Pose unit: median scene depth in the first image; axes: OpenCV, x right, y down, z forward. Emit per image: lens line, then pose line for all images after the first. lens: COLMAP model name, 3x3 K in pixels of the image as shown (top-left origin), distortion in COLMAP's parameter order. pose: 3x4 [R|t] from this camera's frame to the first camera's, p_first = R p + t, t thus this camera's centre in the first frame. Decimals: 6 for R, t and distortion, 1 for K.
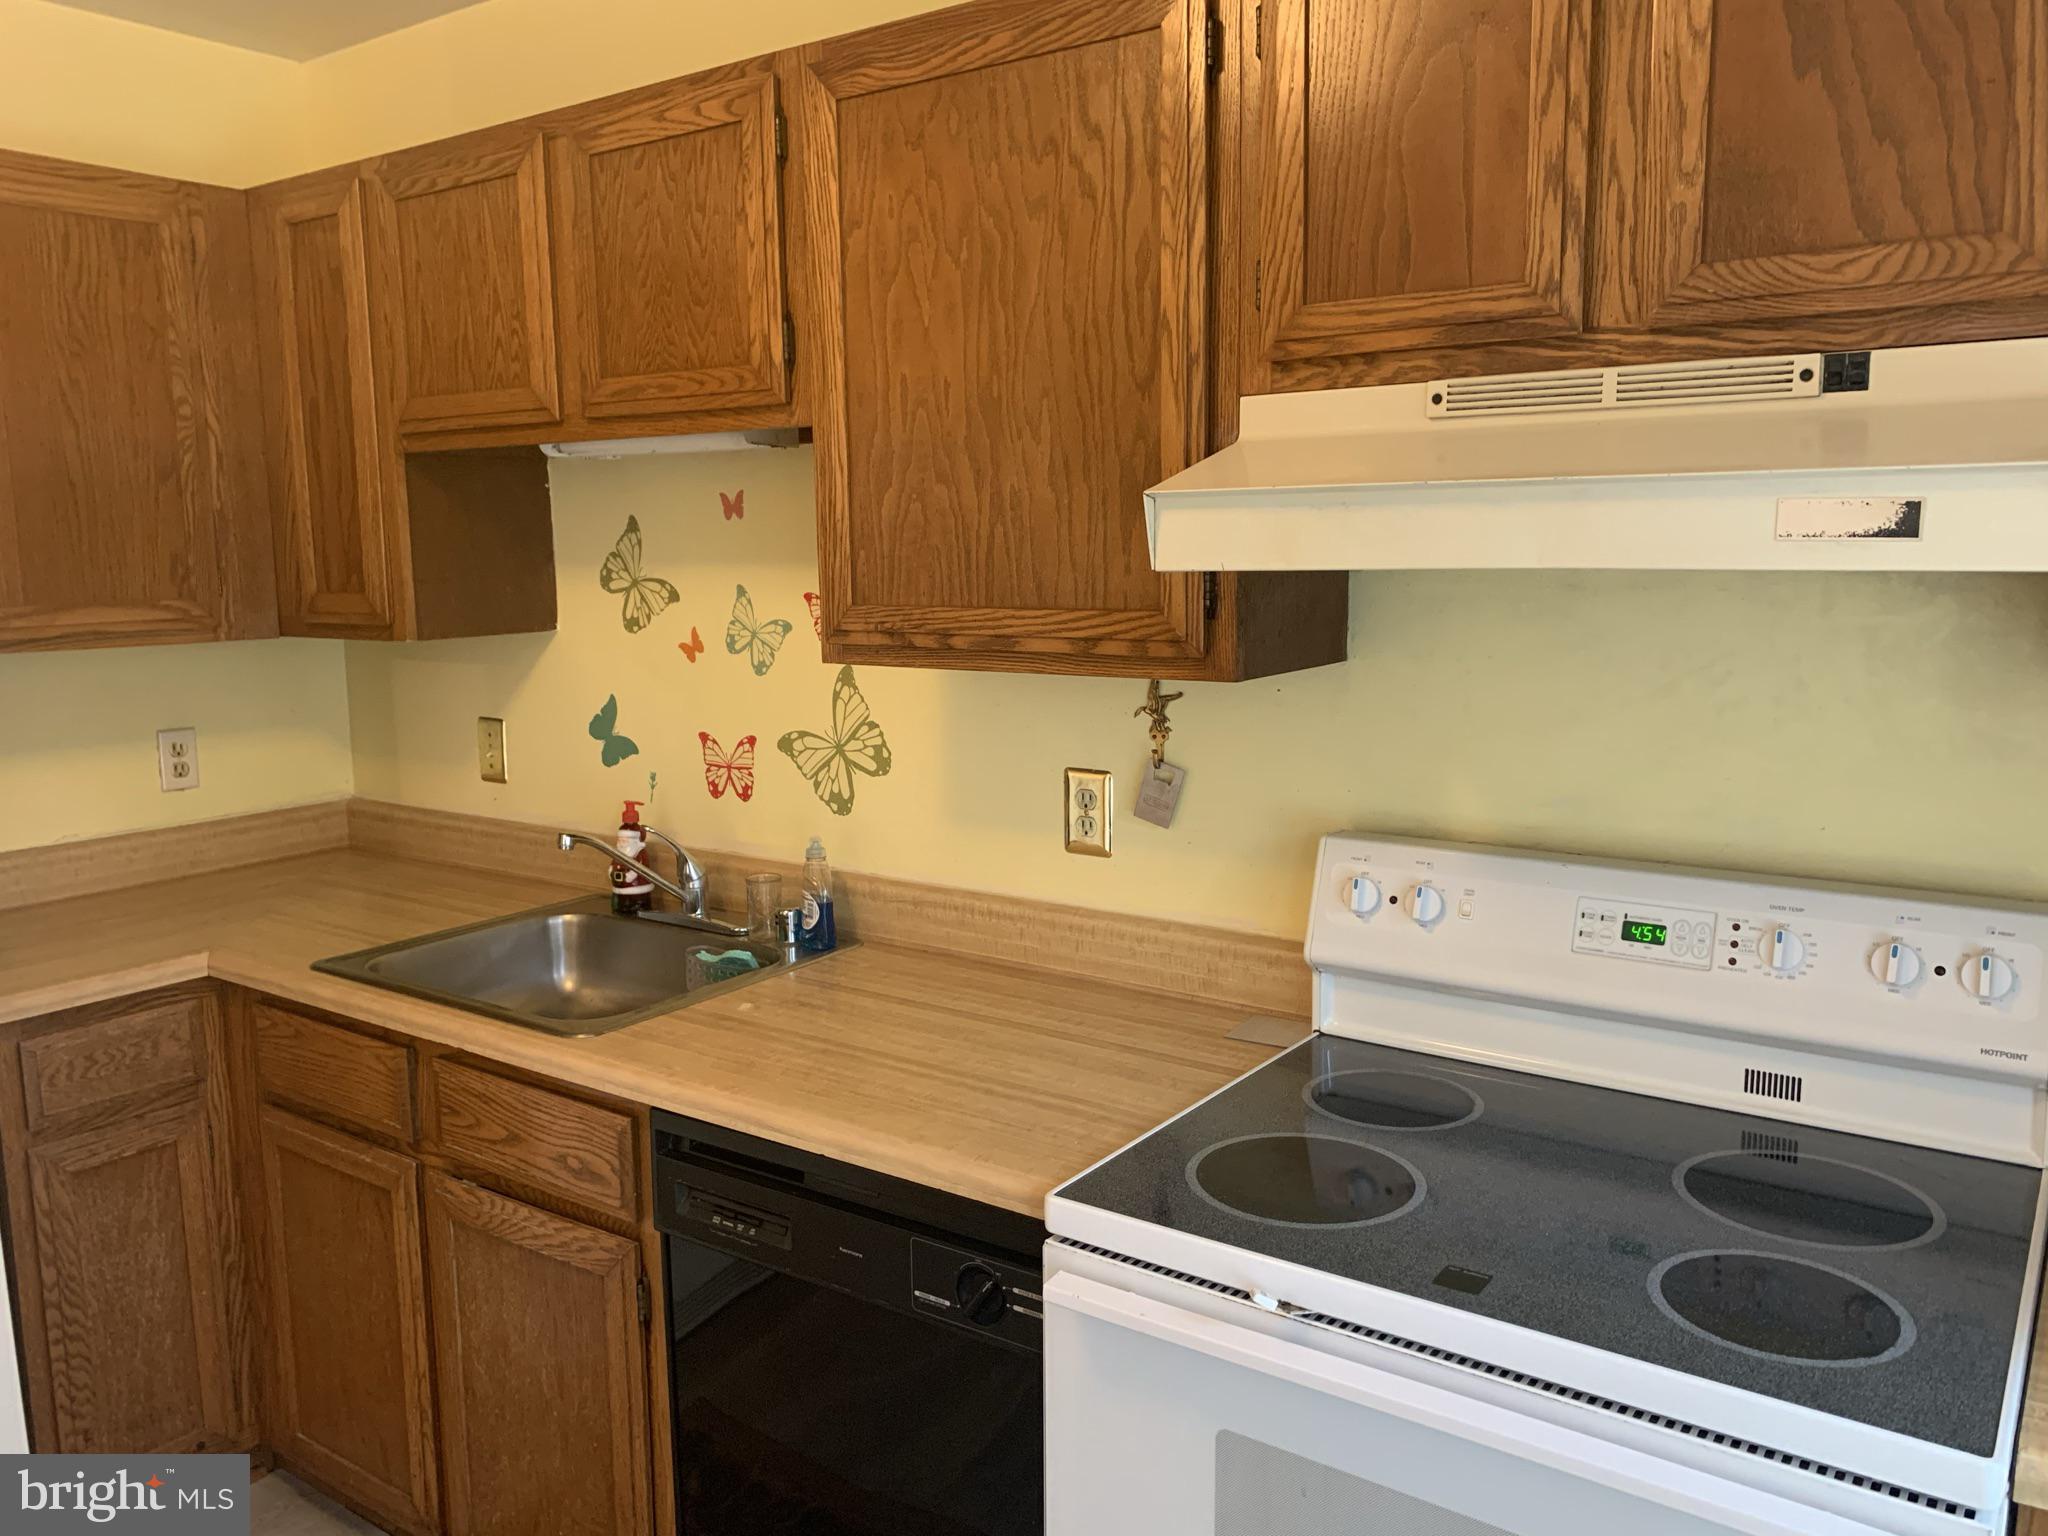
lens RADIAL K [[1555.5, 0, 1034.4], [0, 1555.5, 760.3], [0, 0, 1]] dist [0.065296, -0.098462]
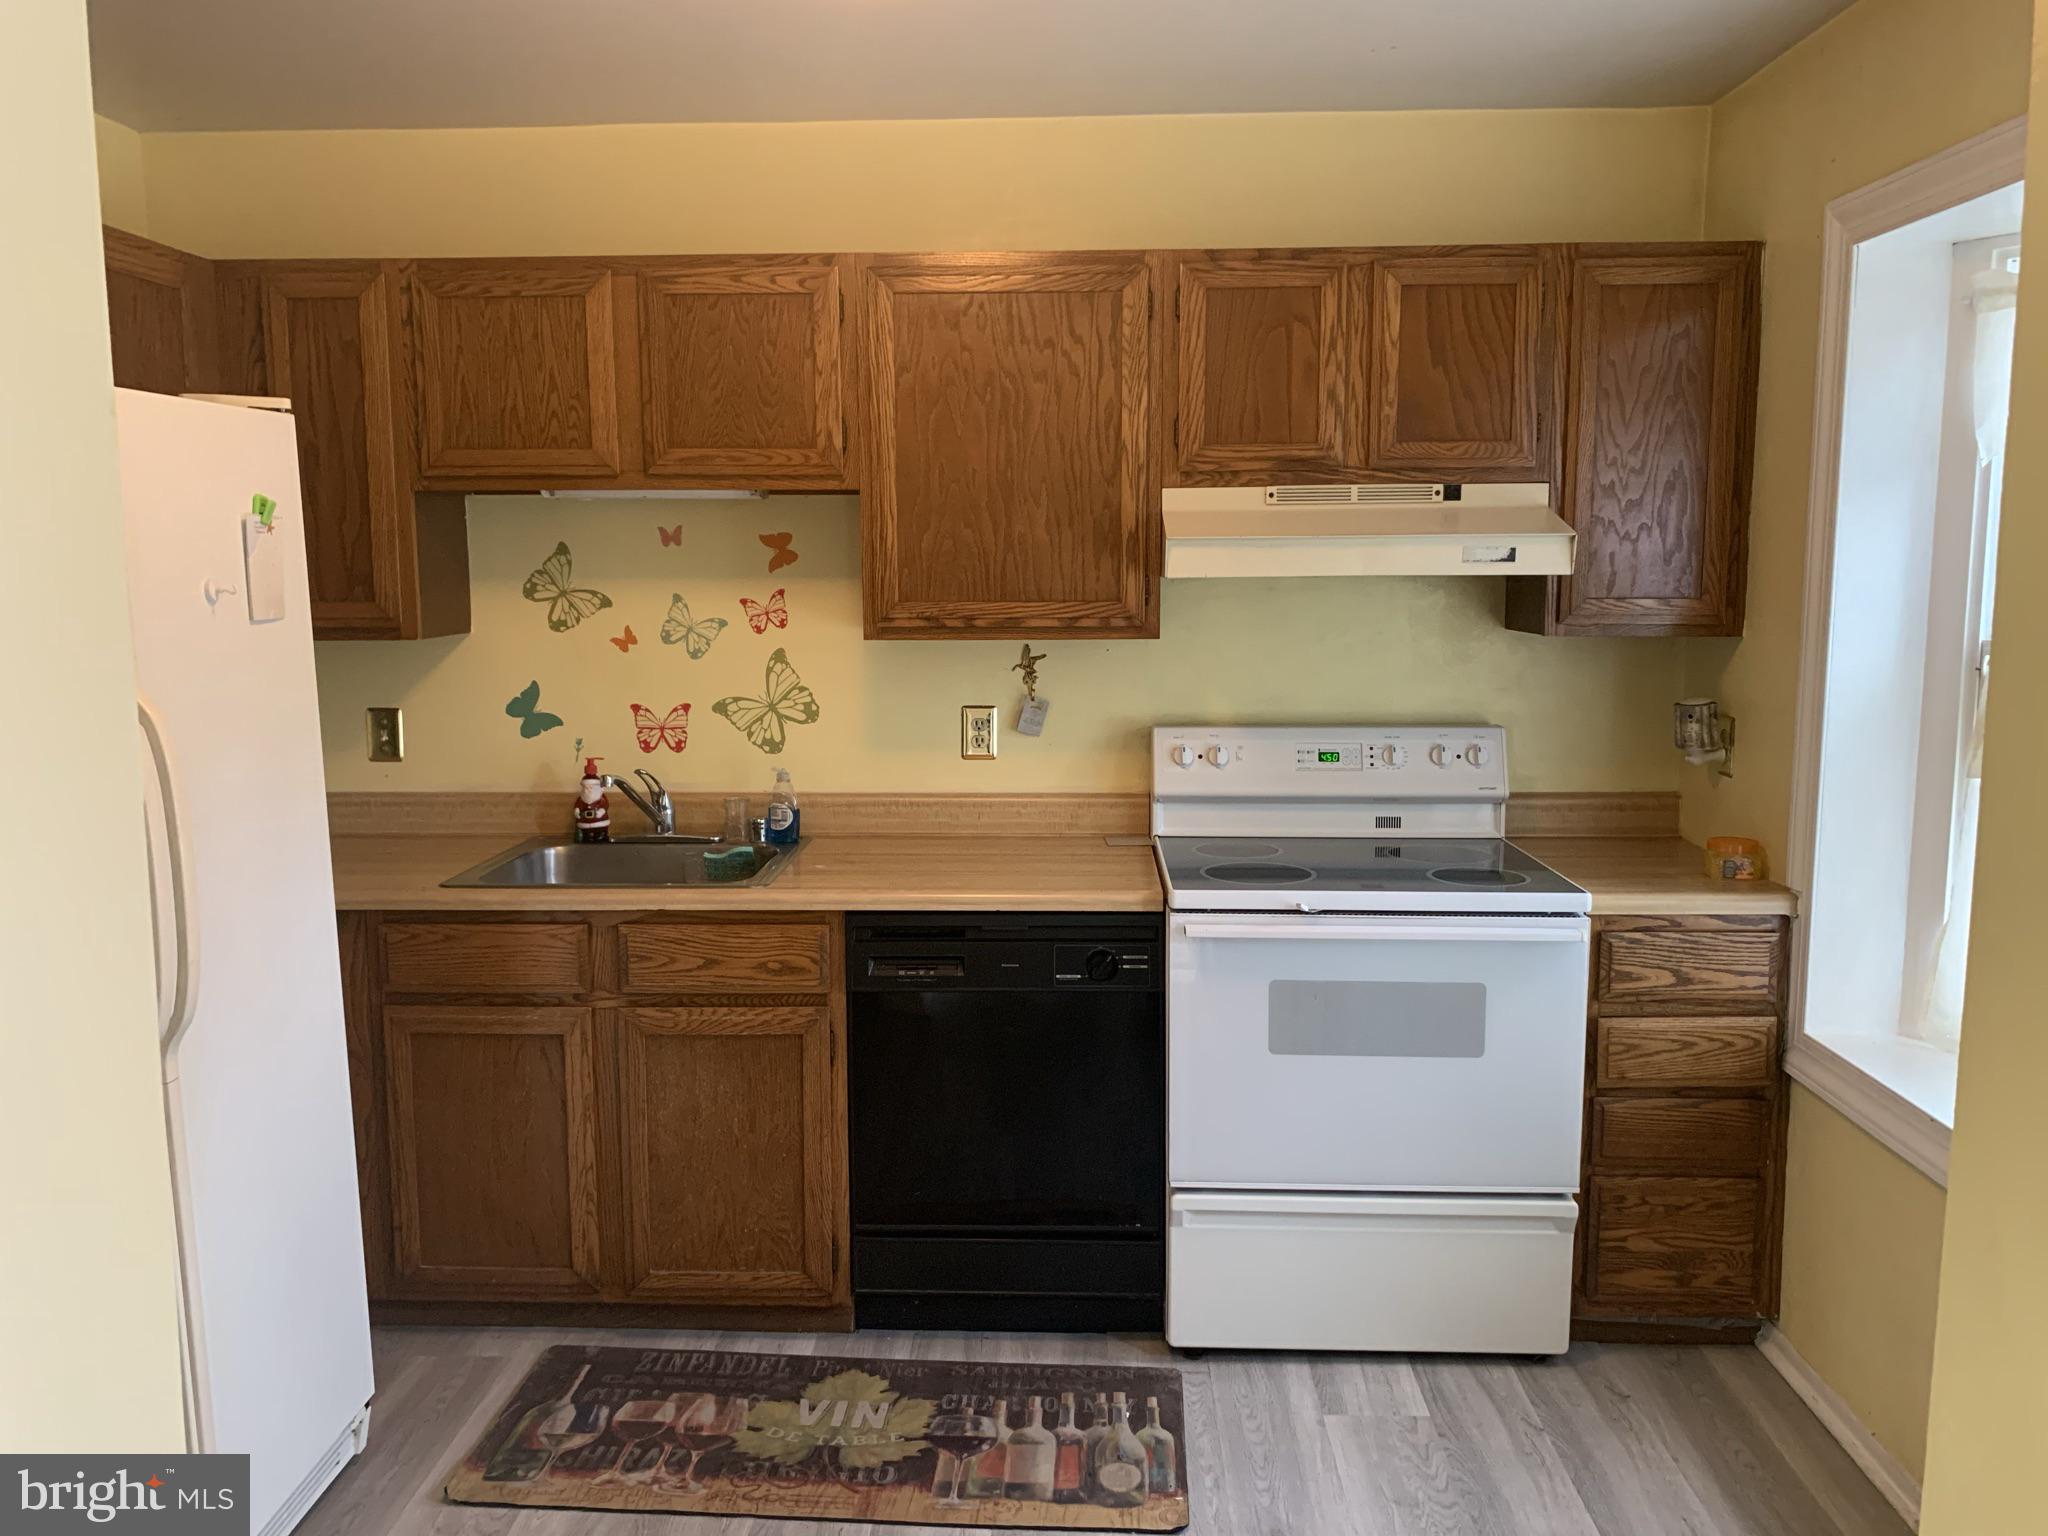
lens RADIAL K [[1572.1, 0, 1024.0], [0, 1572.1, 768.0], [0, 0, 1]] dist [0.136069, -0.220537]
pose [[0.836665, -0.063674, 0.544001, -0.912165], [0.072745, 0.997339, 0.004855, 0.073390], [-0.542862, 0.035512, 0.839071, -0.435600]]
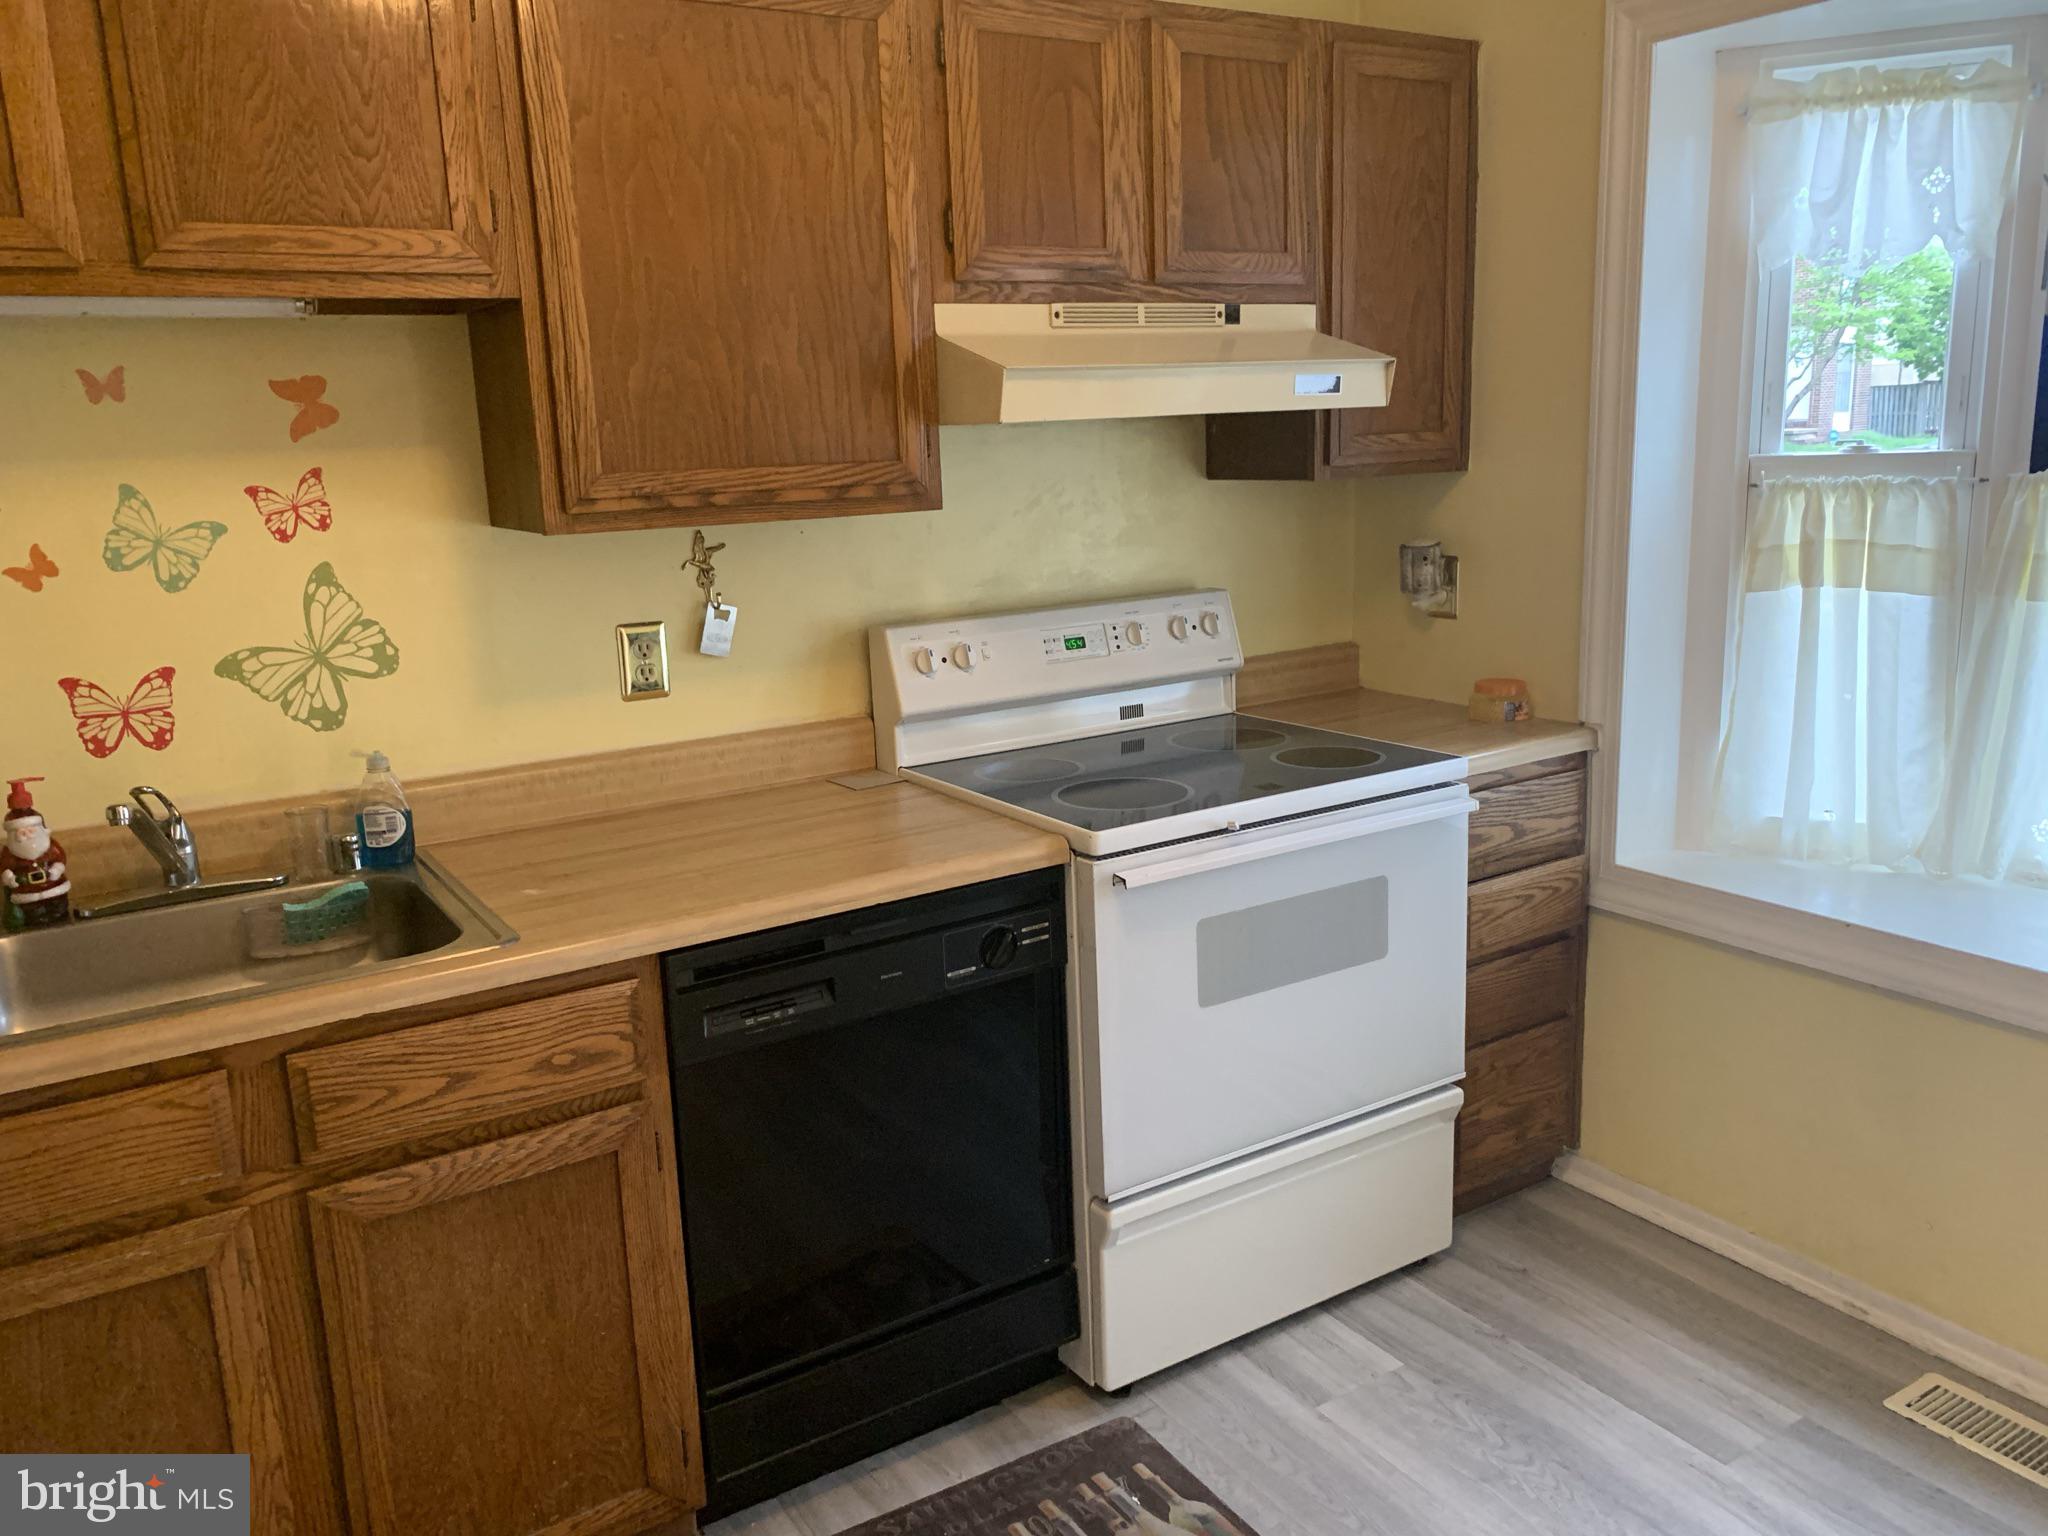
lens RADIAL K [[1578.6, 0, 1024.0], [0, 1578.6, 768.0], [0, 0, 1]] dist [0.049990, -0.062339]
pose [[0.376341, -0.200399, 0.904548, -1.032224], [0.166630, 0.975047, 0.146690, -0.015373], [-0.911373, 0.095519, 0.400343, 0.327494]]
